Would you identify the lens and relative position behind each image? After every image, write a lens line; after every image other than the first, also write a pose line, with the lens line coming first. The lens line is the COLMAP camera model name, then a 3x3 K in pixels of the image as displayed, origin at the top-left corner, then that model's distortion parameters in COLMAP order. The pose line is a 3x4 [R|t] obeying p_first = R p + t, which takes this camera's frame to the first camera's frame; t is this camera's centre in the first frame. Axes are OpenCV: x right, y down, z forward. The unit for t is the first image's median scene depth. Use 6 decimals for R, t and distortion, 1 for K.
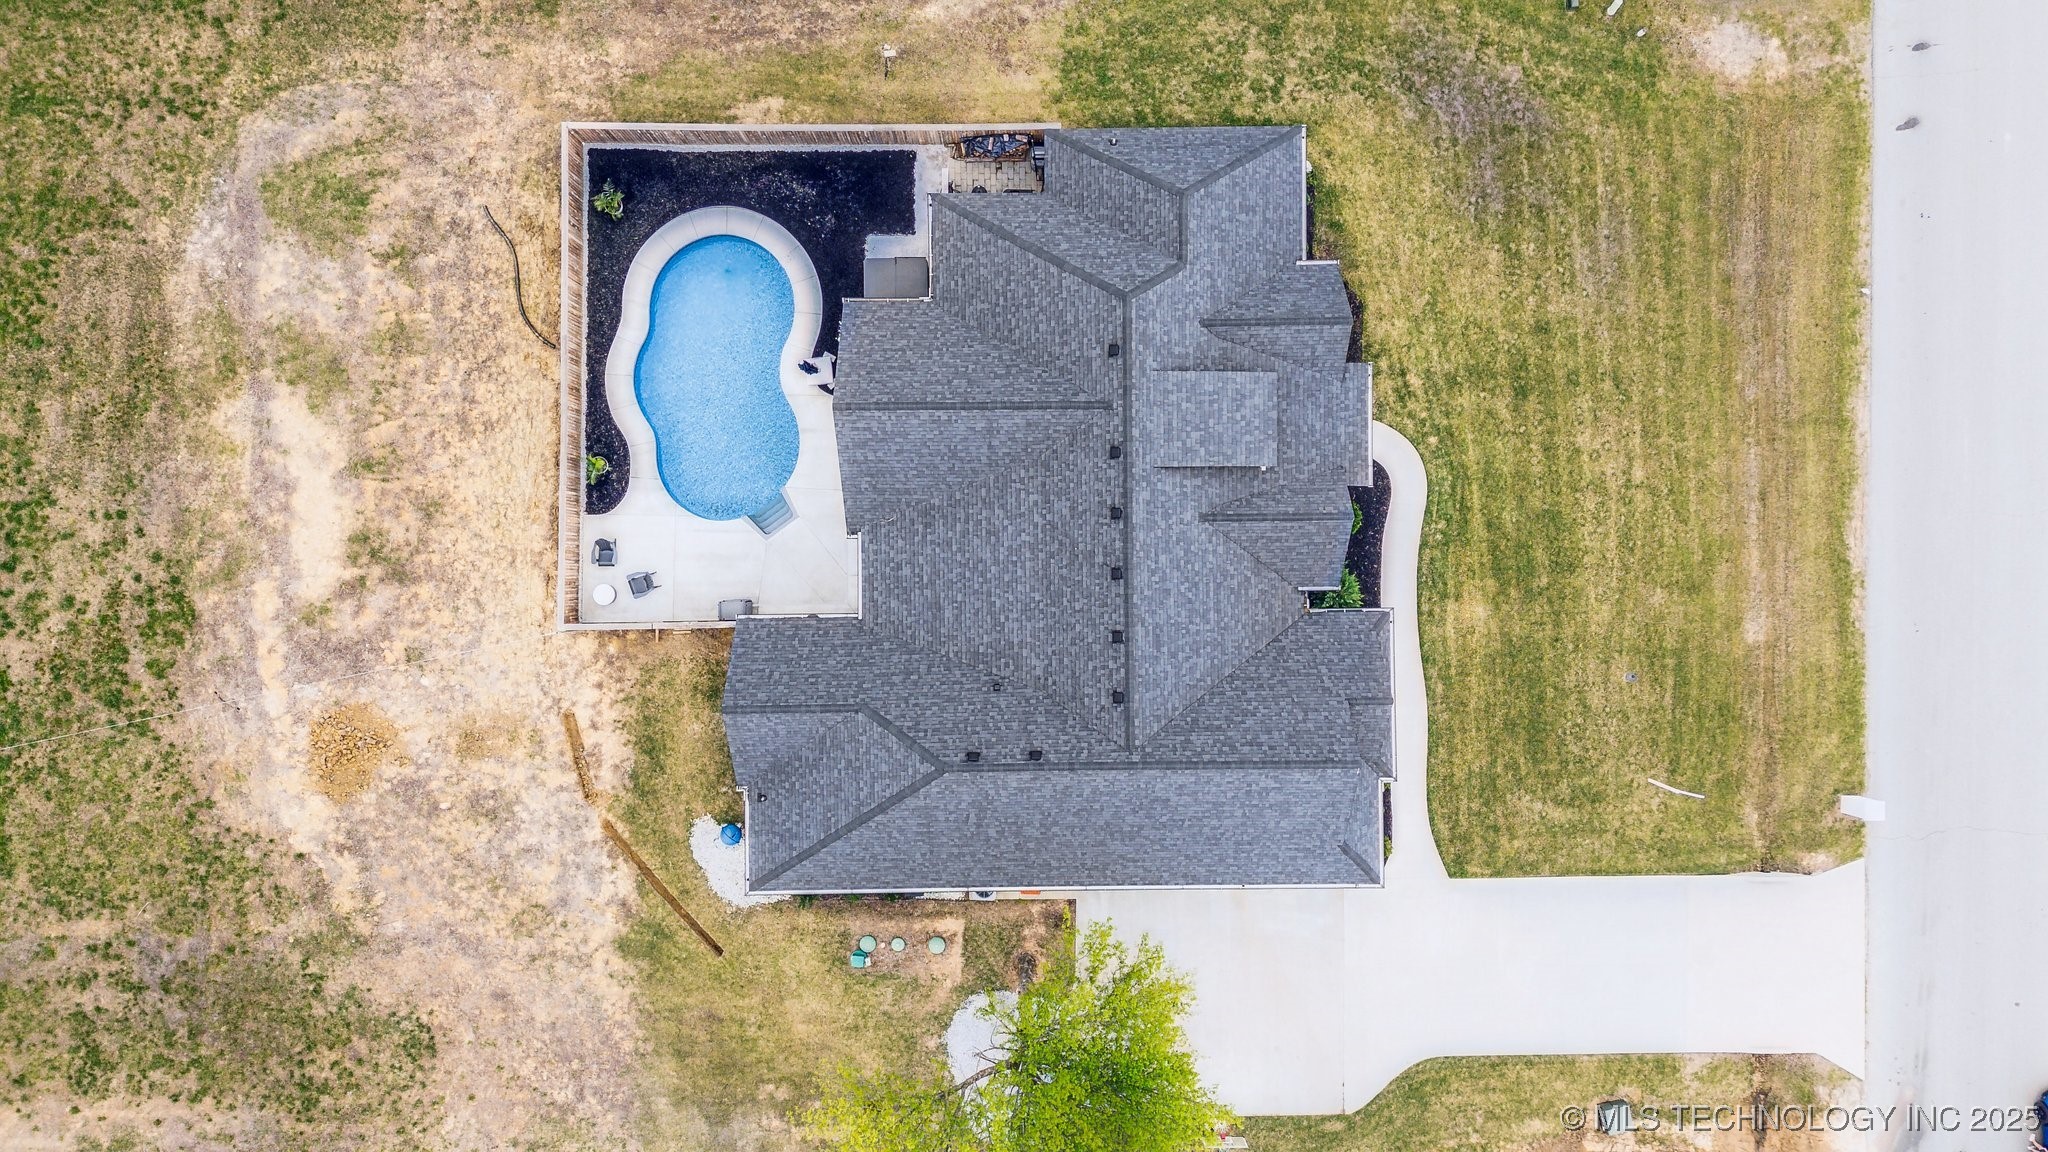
lens RADIAL K [[1497.6, 0, 1029.4], [0, 1497.6, 574.0], [0, 0, 1]] dist [0.076186, -0.073357]
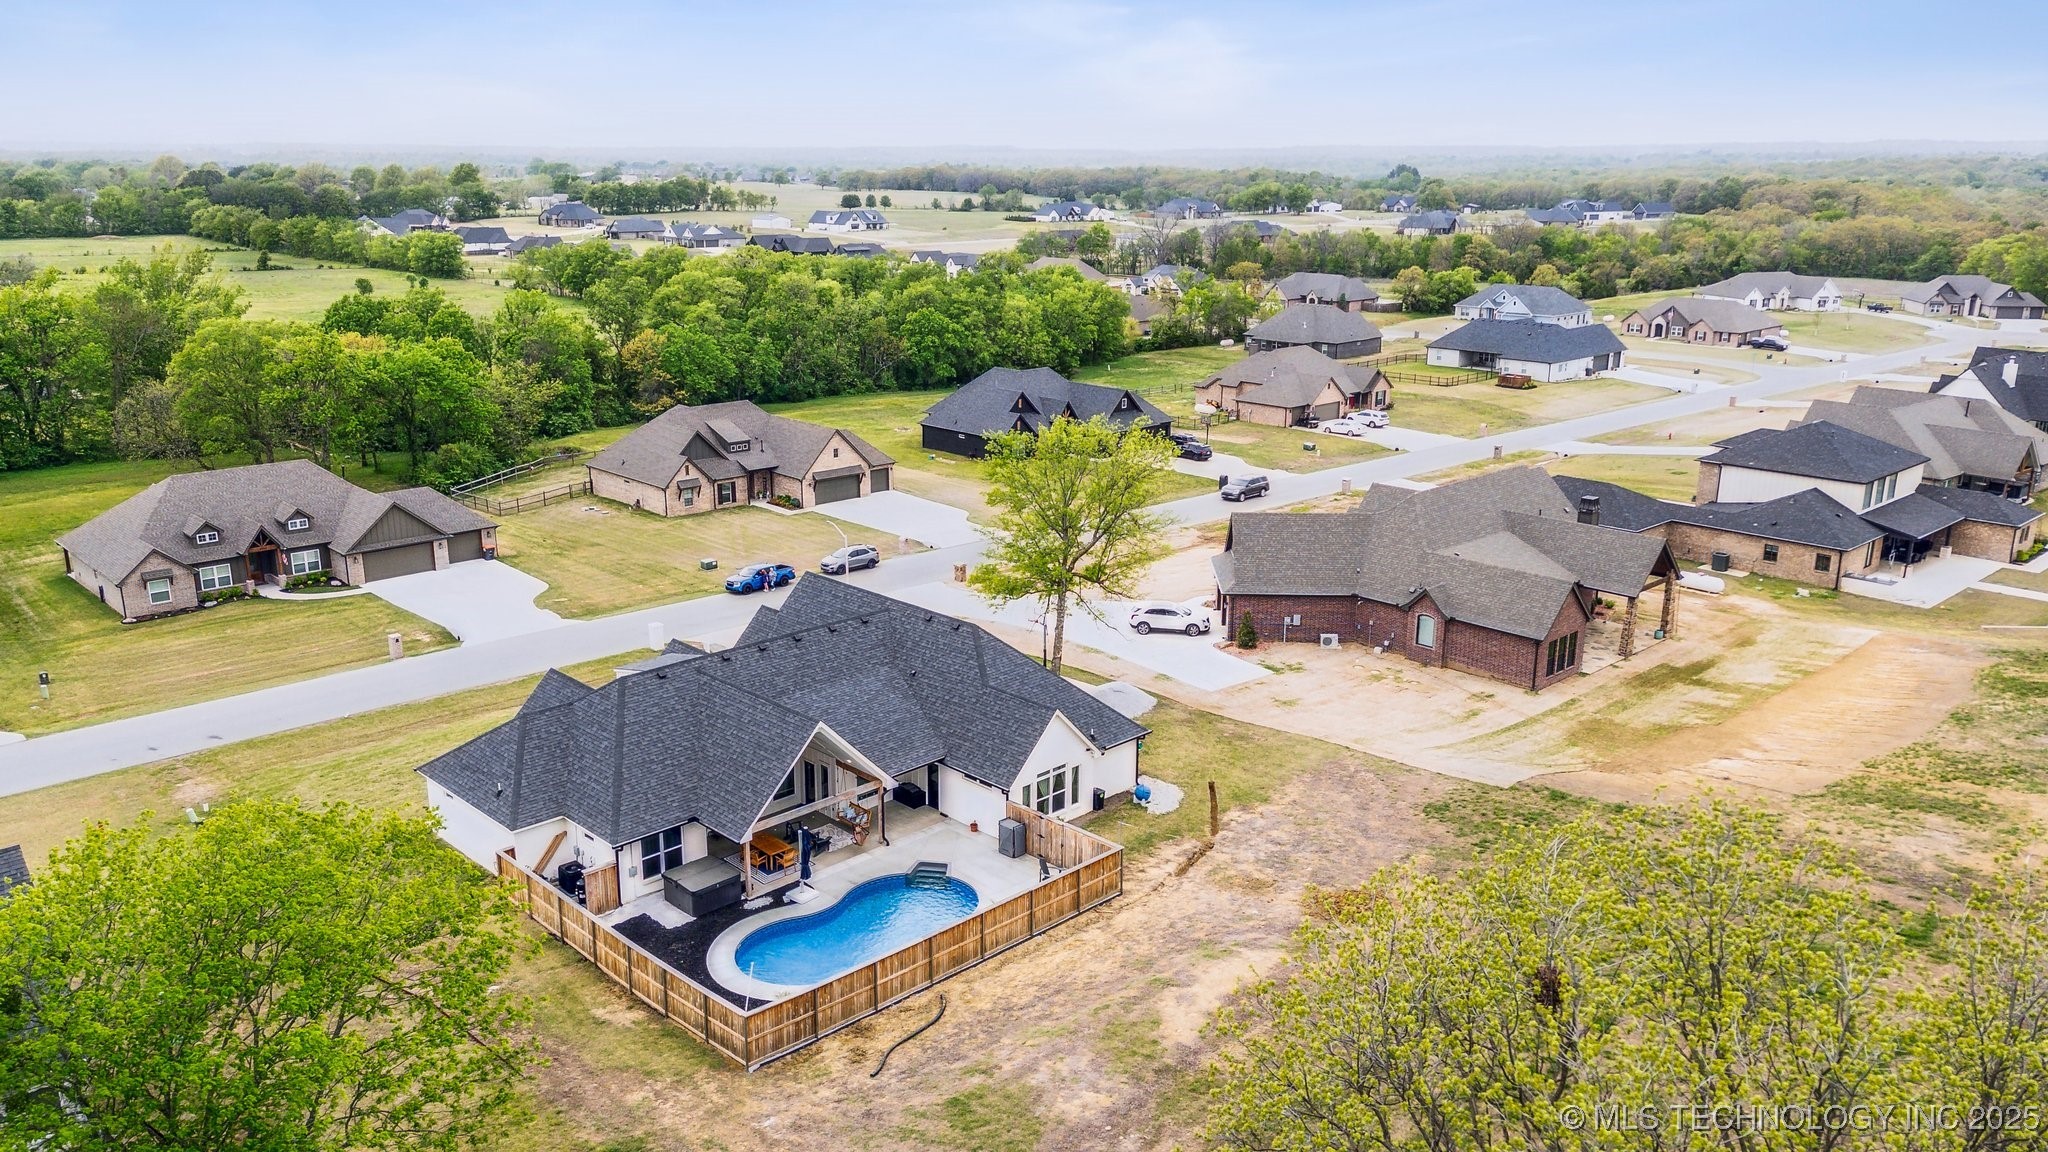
lens RADIAL K [[1497.6, 0, 1029.4], [0, 1497.6, 574.0], [0, 0, 1]] dist [0.076186, -0.073357]
pose [[-0.689411, -0.208611, 0.693682, -0.966067], [0.724294, -0.184583, 0.664325, -0.697547], [-0.010544, 0.960422, 0.278349, 0.471037]]
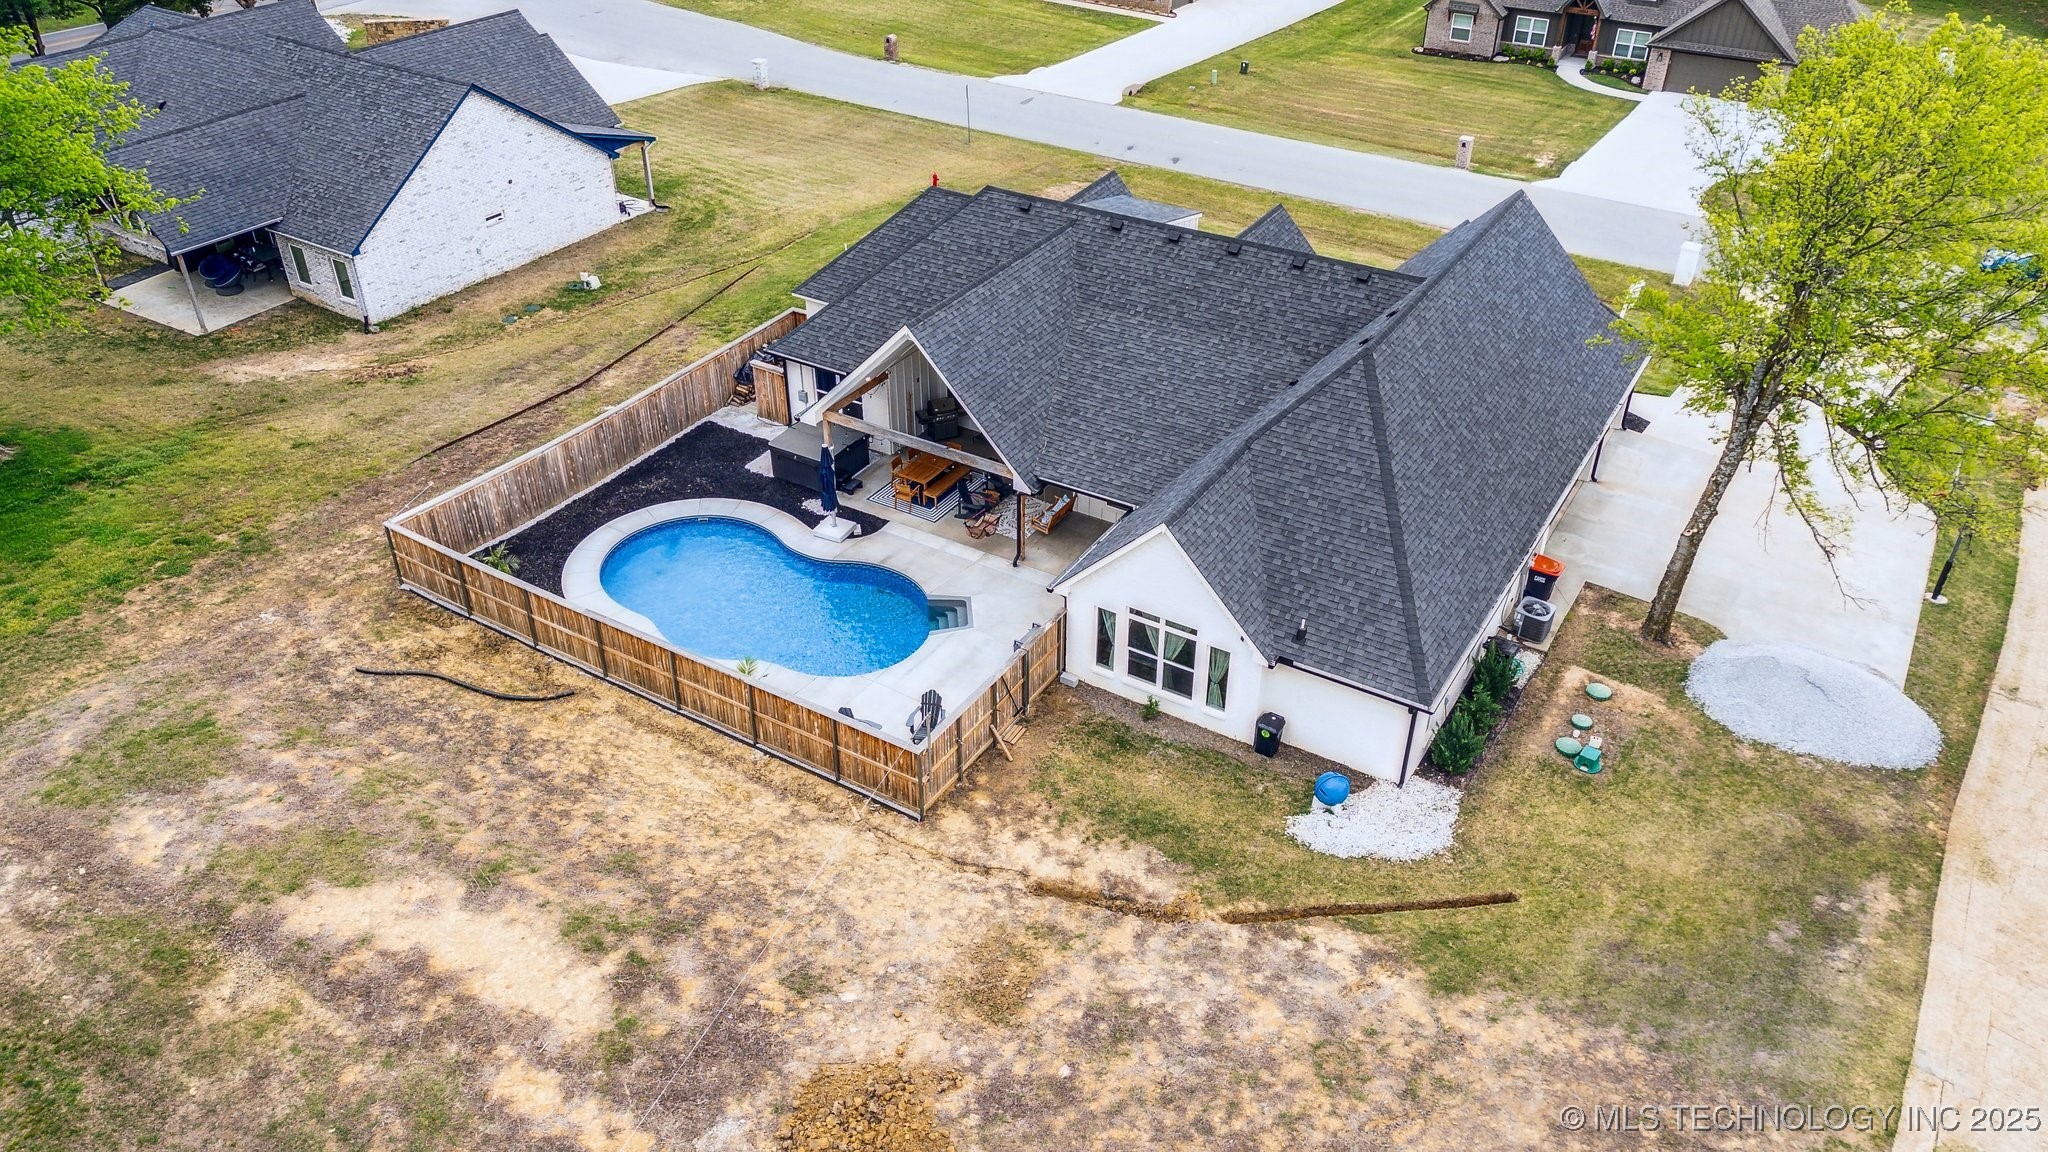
lens RADIAL K [[1497.6, 0, 1029.4], [0, 1497.6, 574.0], [0, 0, 1]] dist [0.076186, -0.073357]
pose [[0.525913, -0.484981, 0.698719, -0.661277], [0.850536, 0.298015, -0.433331, 0.311065], [0.001929, 0.822180, 0.569224, 0.562746]]
